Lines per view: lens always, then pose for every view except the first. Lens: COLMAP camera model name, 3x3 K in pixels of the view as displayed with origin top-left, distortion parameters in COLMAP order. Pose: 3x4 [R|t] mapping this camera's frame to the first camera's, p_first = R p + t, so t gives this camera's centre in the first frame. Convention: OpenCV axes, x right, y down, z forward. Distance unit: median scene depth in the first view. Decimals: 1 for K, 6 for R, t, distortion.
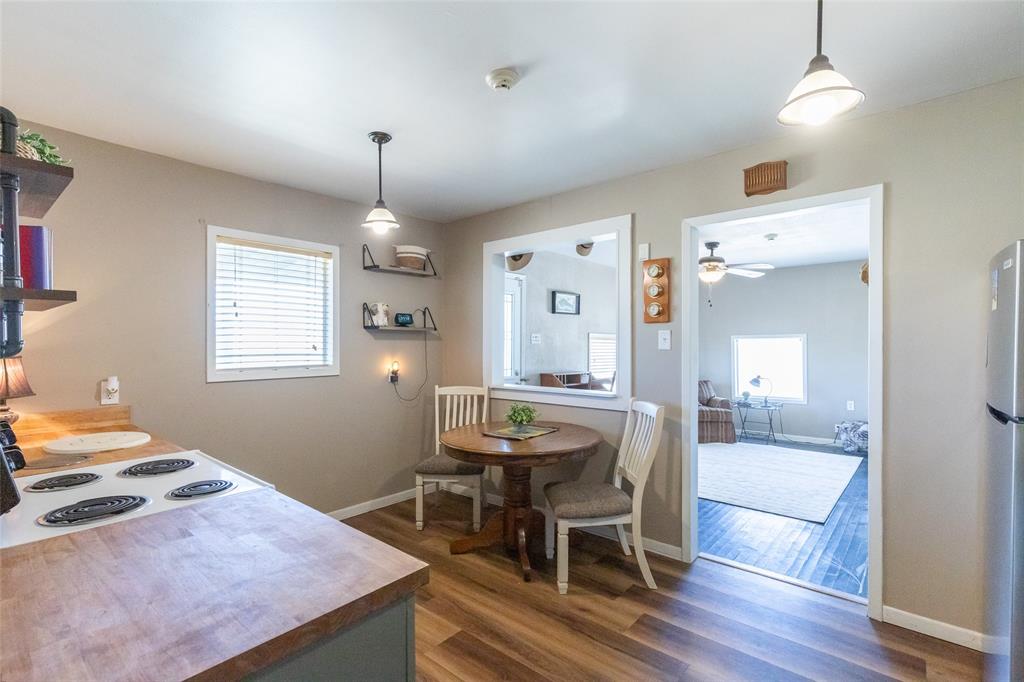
lens RADIAL K [[475.2, 0, 511.9], [0, 475.2, 344.2], [0, 0, 1]] dist [0.006049, -0.000206]
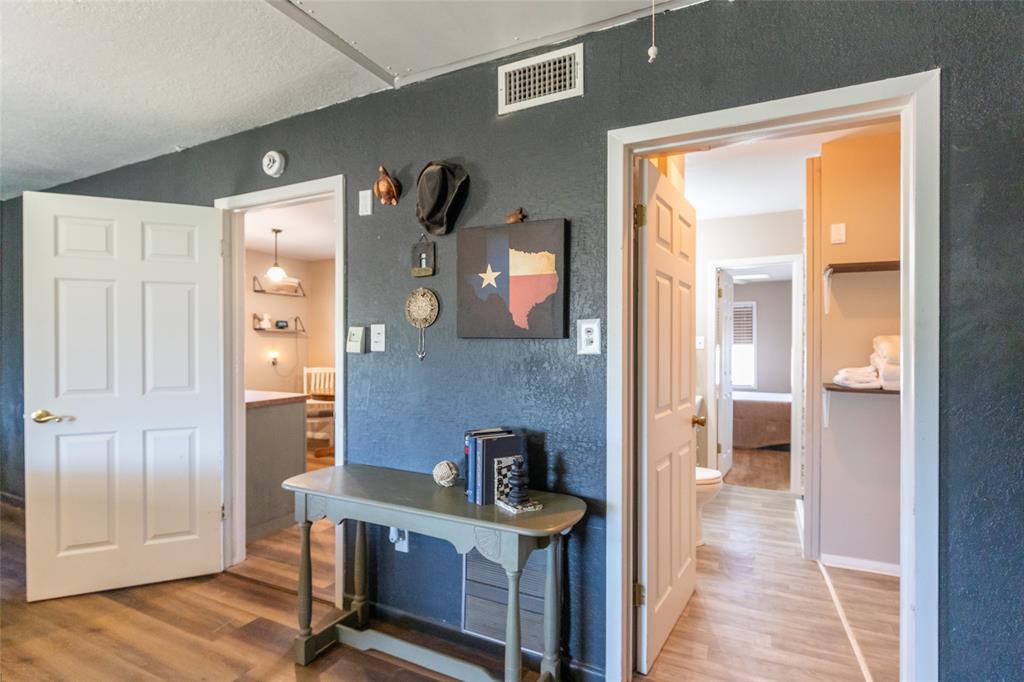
lens RADIAL K [[475.2, 0, 519.3], [0, 475.2, 343.2], [0, 0, 1]] dist [0.006049, -0.000206]
pose [[0.958453, 0.001249, 0.285246, 0.070981], [-0.000047, 0.999991, -0.004220, 0.015782], [-0.285249, 0.004032, 0.958445, -0.705257]]
